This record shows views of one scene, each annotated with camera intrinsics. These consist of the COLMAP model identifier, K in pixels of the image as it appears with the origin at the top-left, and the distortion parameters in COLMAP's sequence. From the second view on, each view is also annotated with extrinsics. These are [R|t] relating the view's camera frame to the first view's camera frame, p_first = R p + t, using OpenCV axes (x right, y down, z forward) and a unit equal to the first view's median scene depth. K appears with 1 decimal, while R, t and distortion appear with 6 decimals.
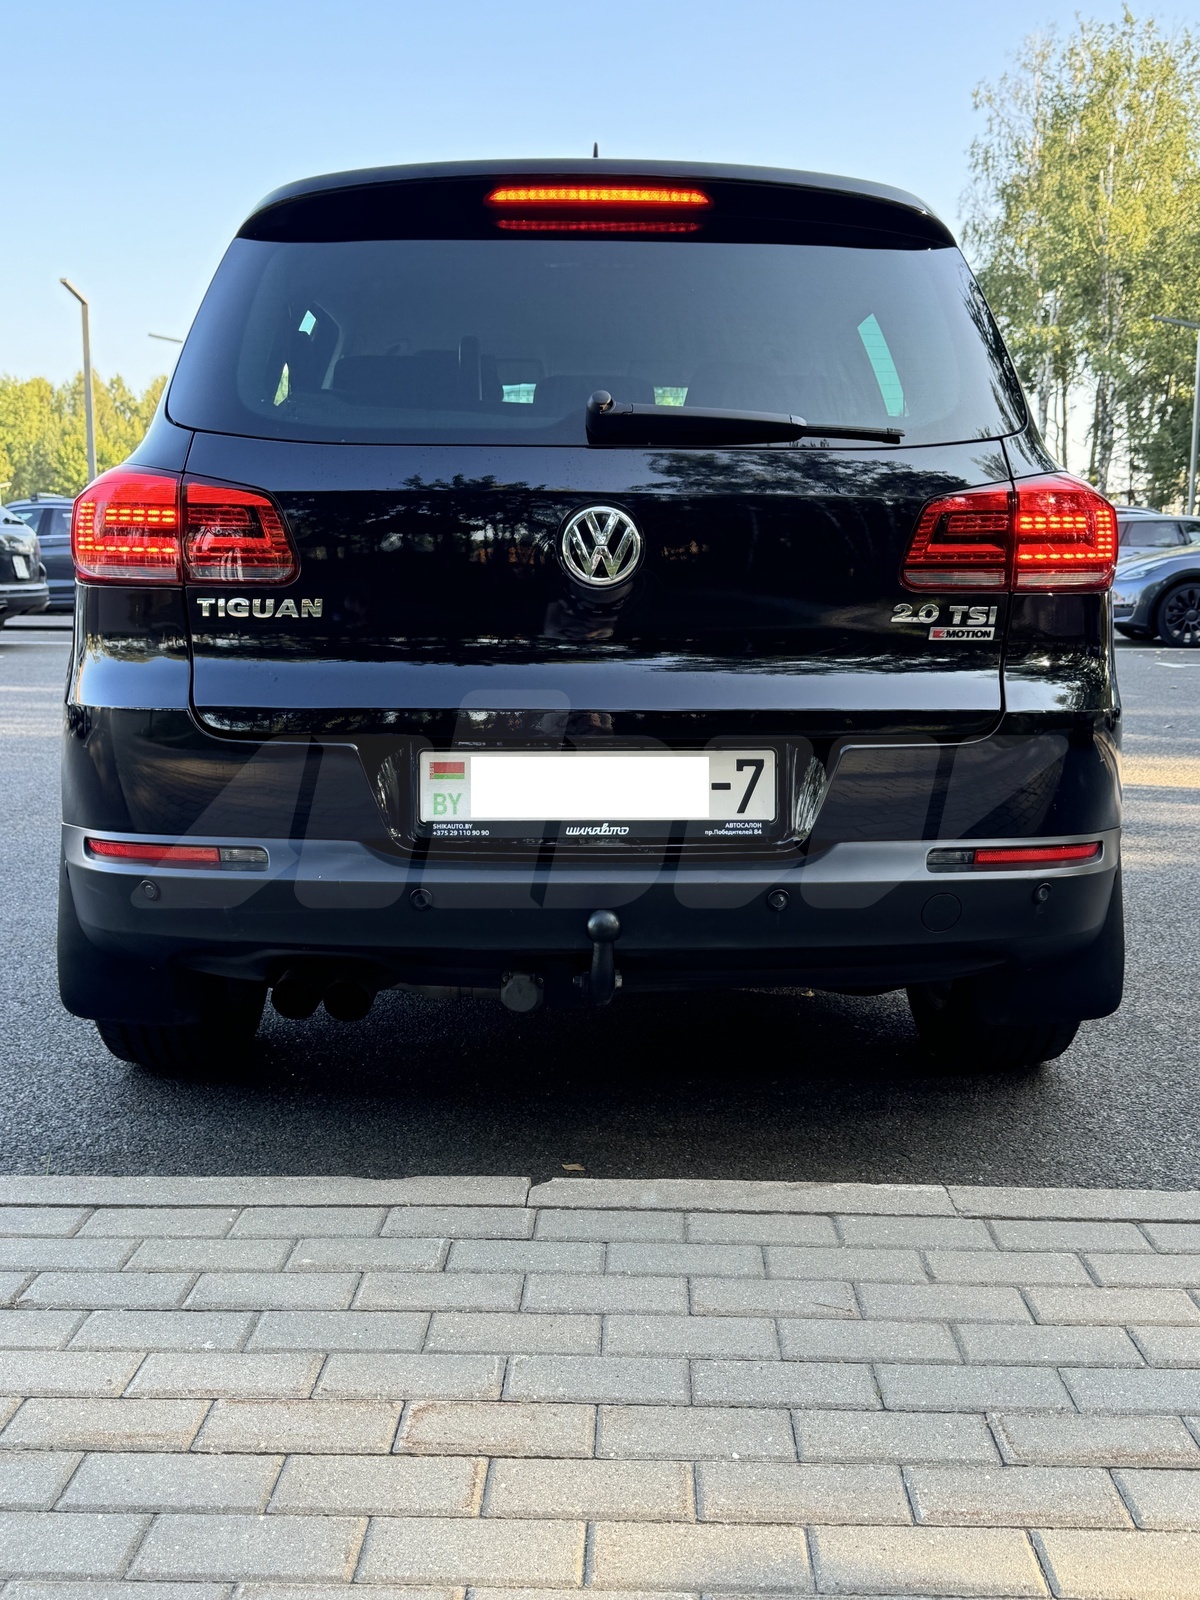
lens RADIAL K [[1576.9, 0, 600.0], [0, 1576.9, 800.0], [0, 0, 1]] dist [0.063389, -0.128152]
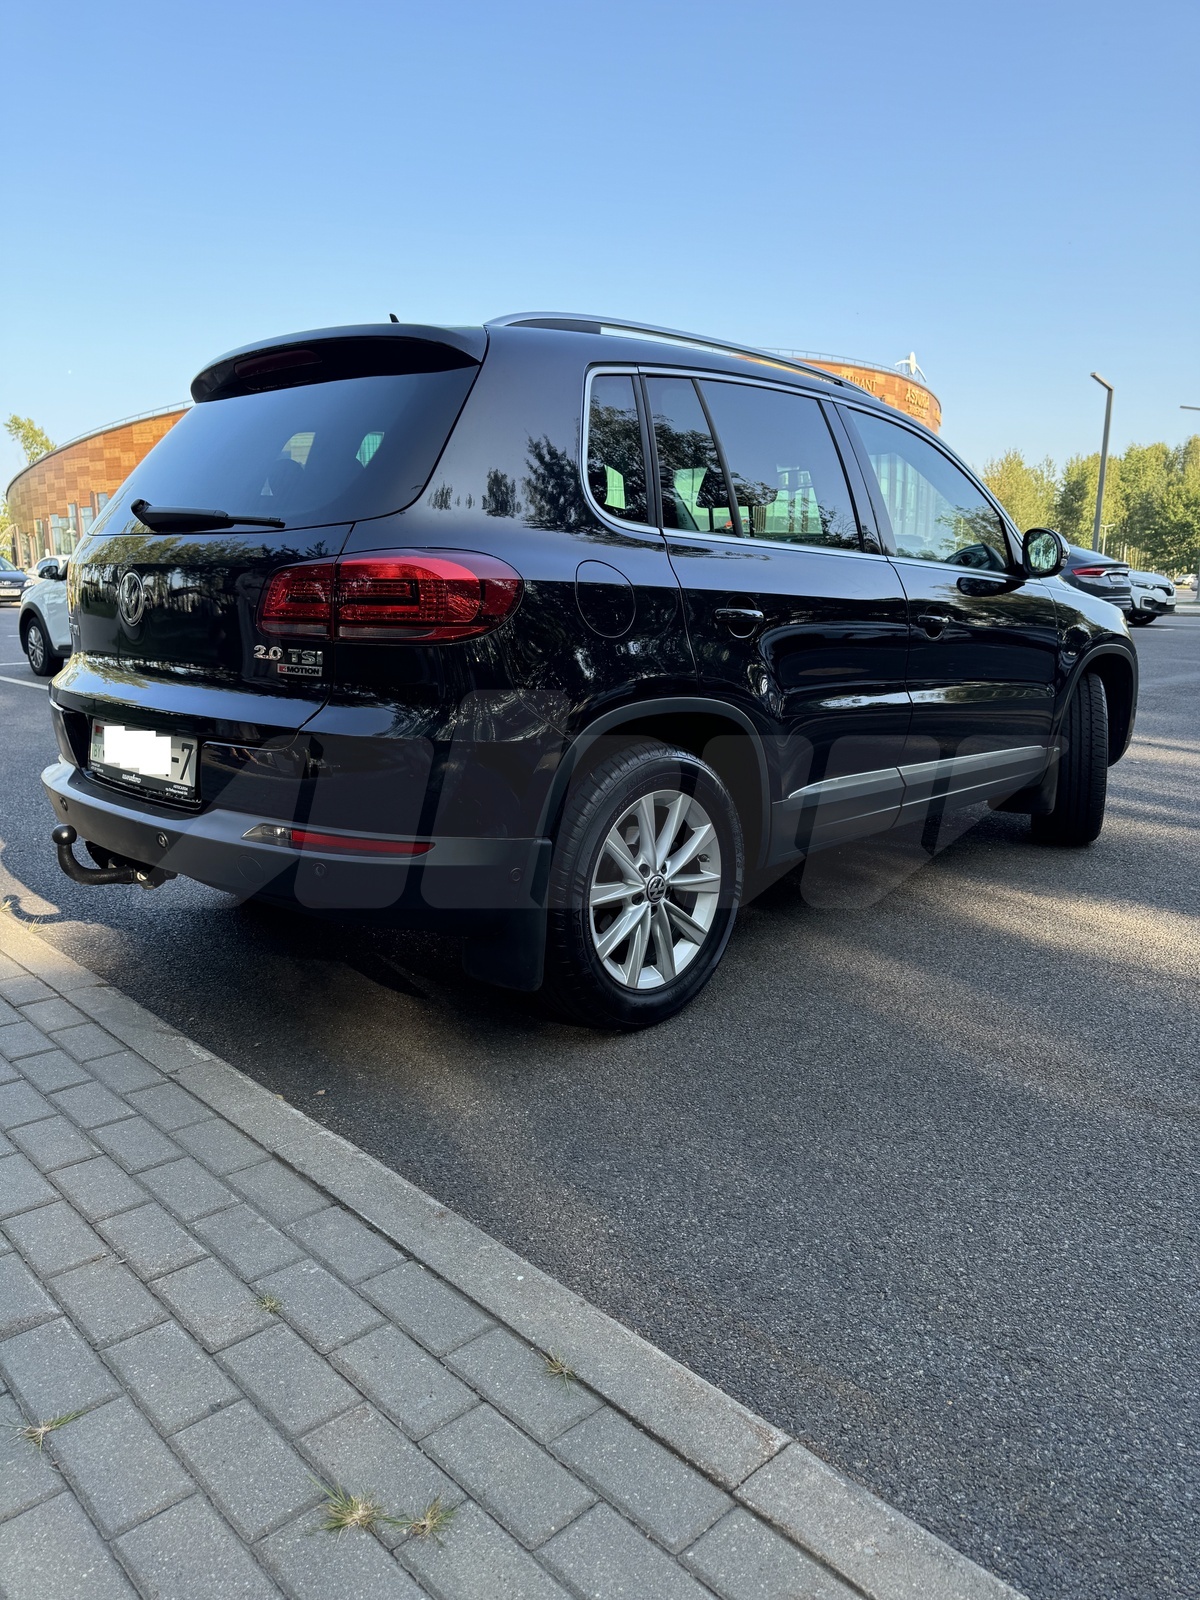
lens RADIAL K [[1123.0, 0, 592.0], [0, 1123.0, 797.8], [0, 0, 1]] dist [0.077837, -0.074155]
pose [[0.724051, 0.138585, -0.675681, 1.082320], [-0.114634, 0.990161, 0.080246, -0.103465], [0.680154, 0.019354, 0.732814, 0.467348]]
